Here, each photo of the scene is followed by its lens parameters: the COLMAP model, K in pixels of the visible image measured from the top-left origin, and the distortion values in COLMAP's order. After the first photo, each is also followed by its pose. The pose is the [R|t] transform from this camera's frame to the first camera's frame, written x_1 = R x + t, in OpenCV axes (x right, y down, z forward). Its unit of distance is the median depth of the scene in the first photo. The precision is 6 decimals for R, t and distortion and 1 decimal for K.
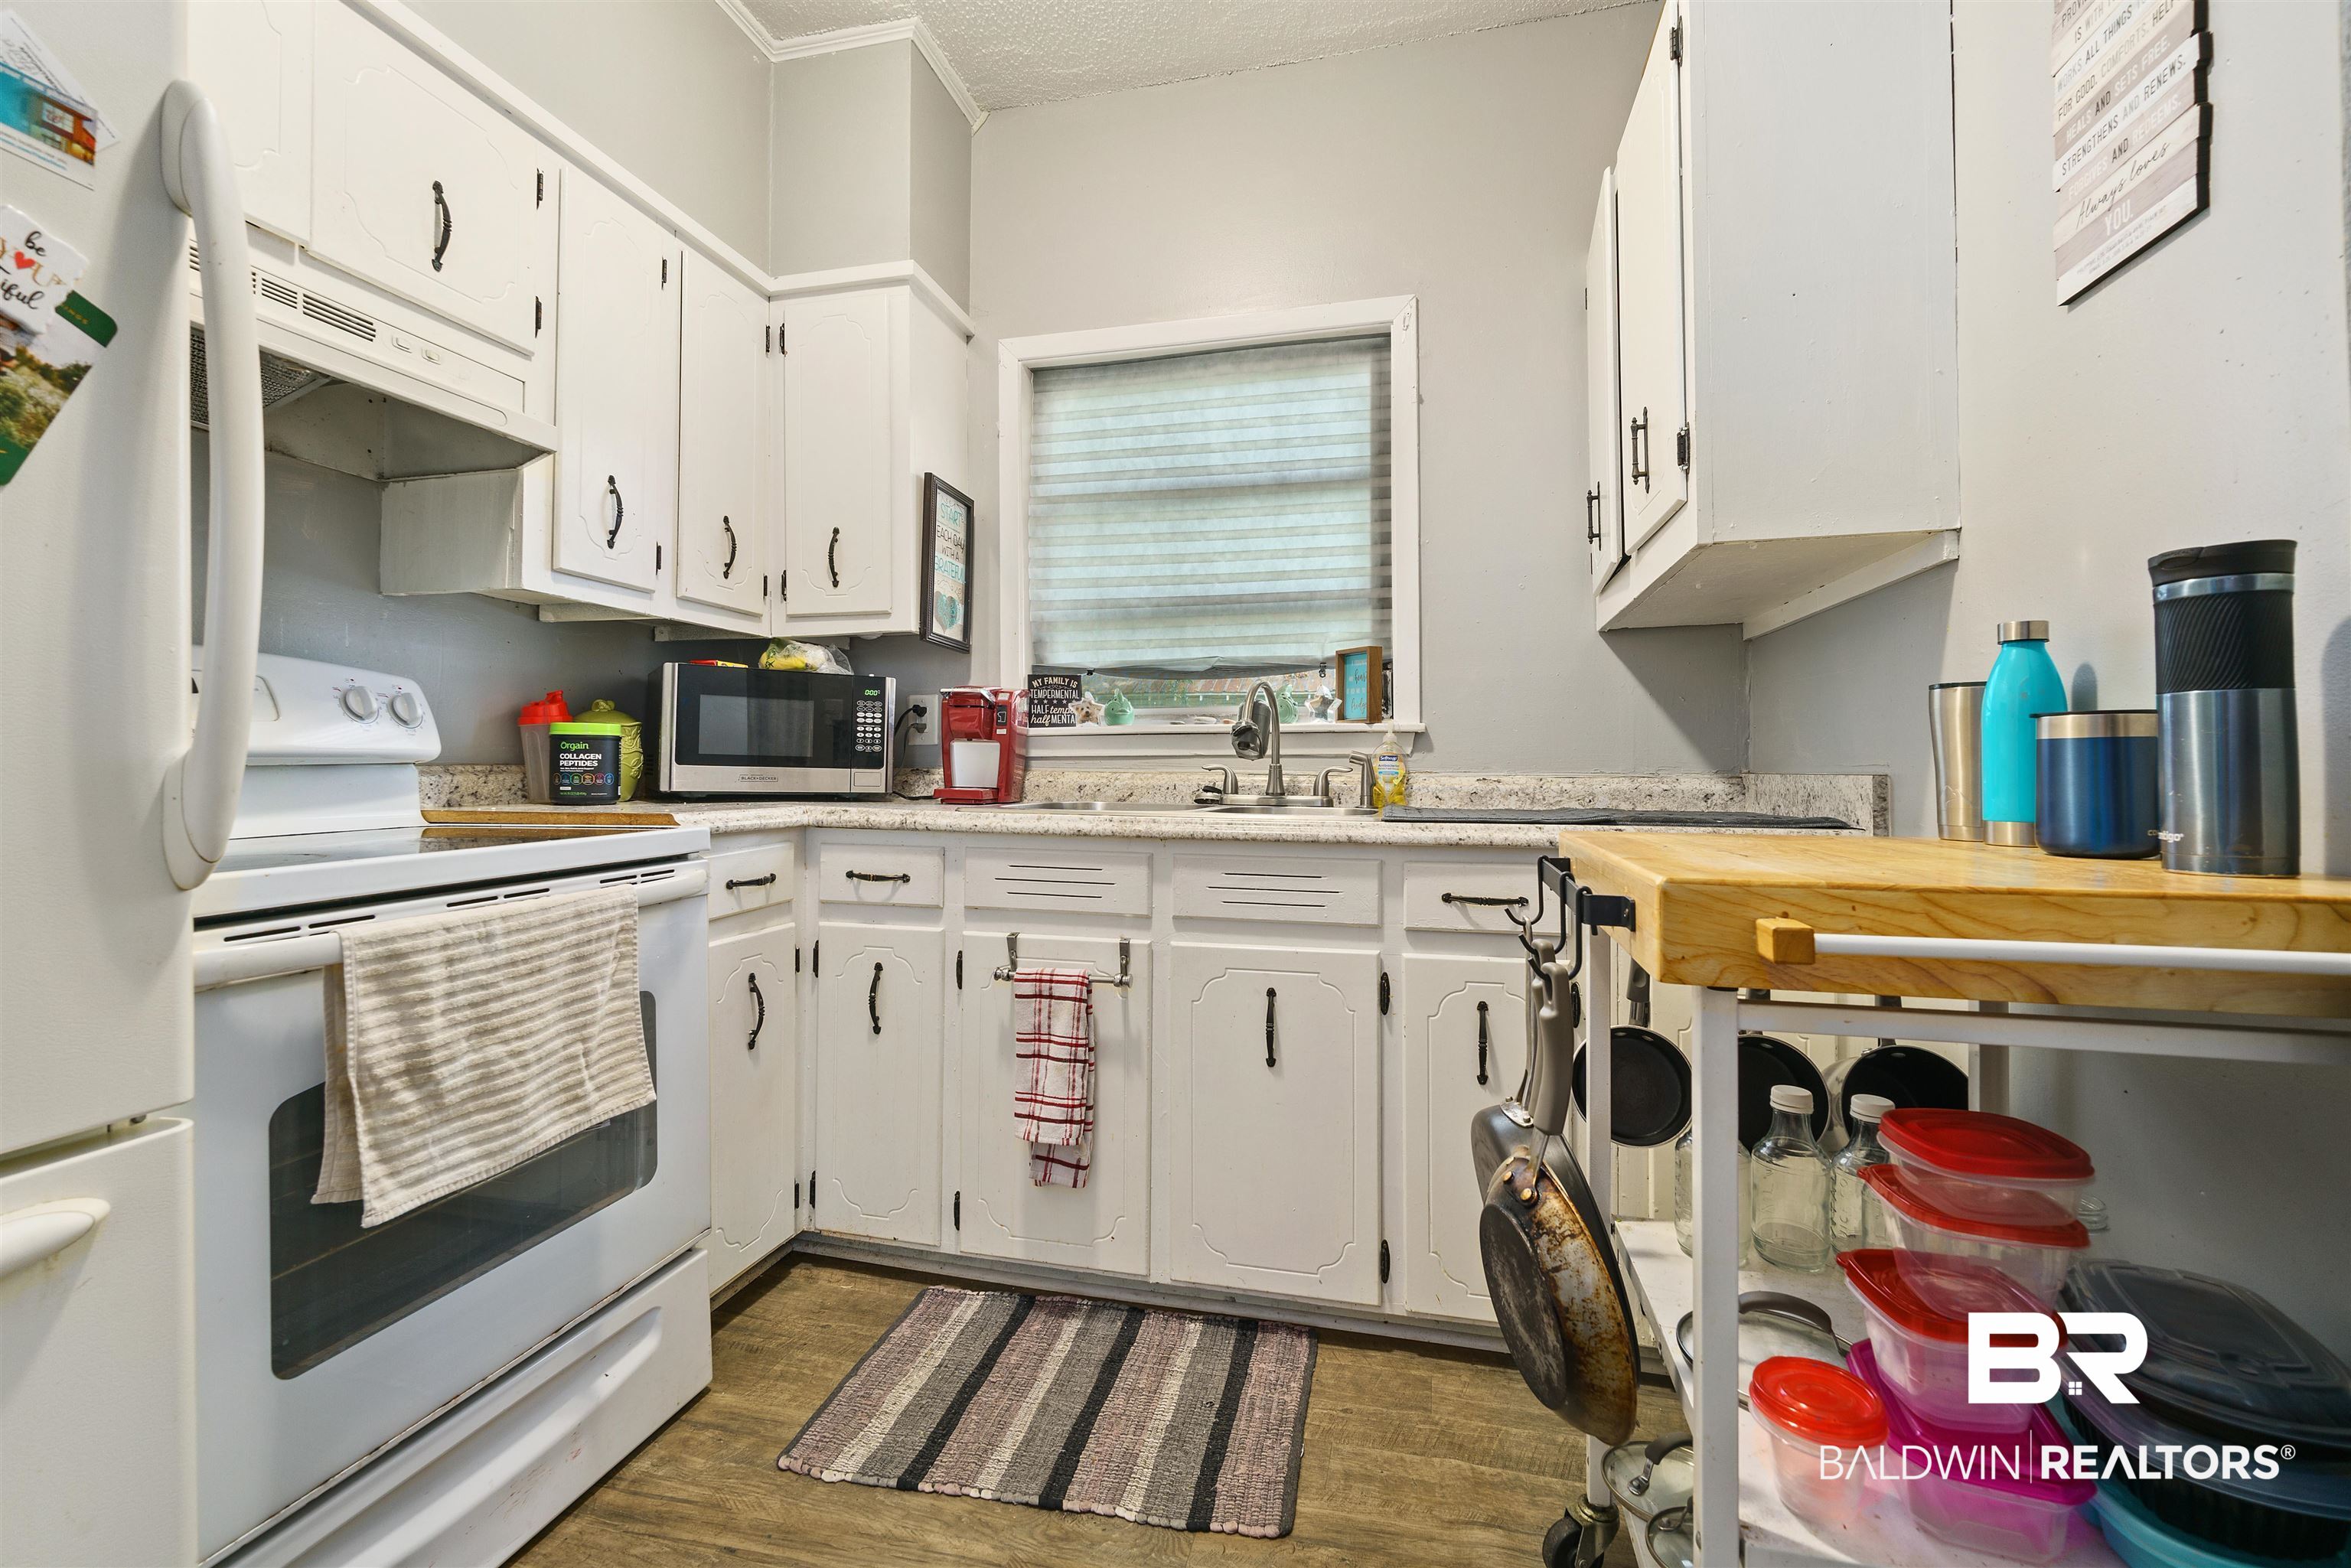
lens RADIAL K [[1023.6, 0, 1170.6], [0, 1023.6, 769.5], [0, 0, 1]] dist [0.000189, -0.000673]
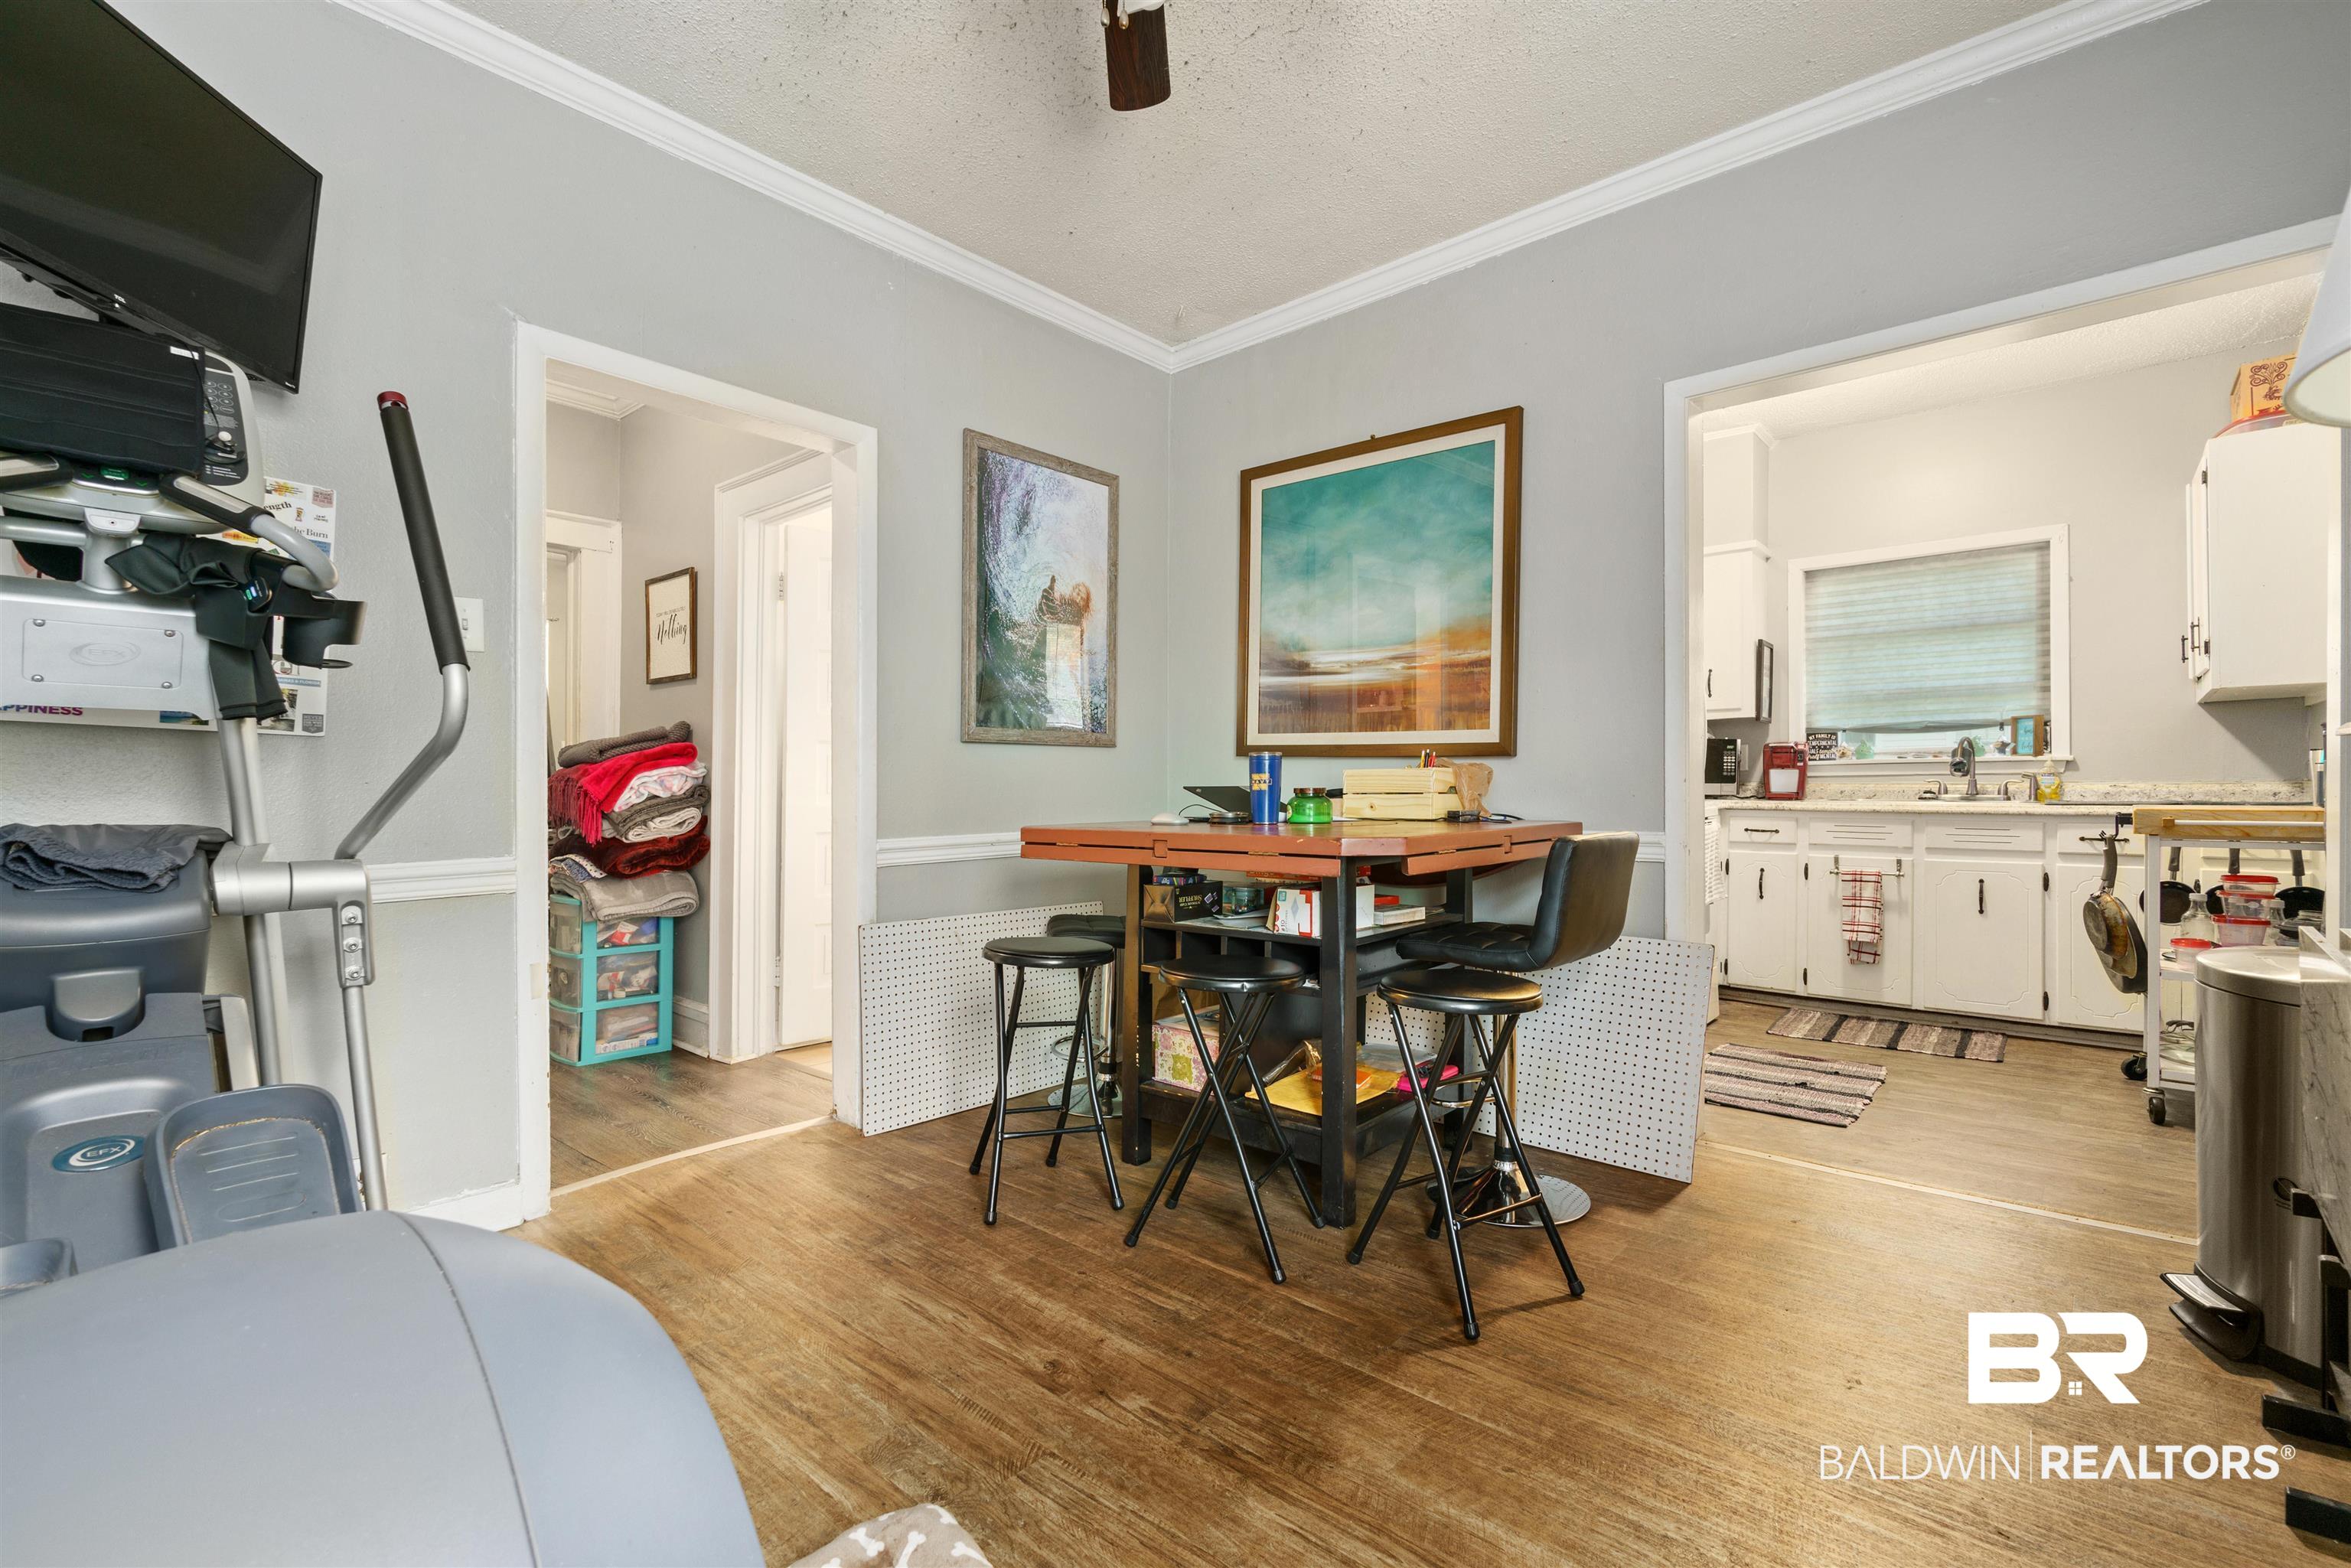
lens RADIAL K [[1023.6, 0, 1167.8], [0, 1023.6, 802.1], [0, 0, 1]] dist [0.000189, -0.000673]
pose [[0.879005, -0.002261, -0.476808, -0.304979], [0.012168, 0.999769, 0.017691, -0.013525], [0.476658, -0.021352, 0.878830, -1.390999]]
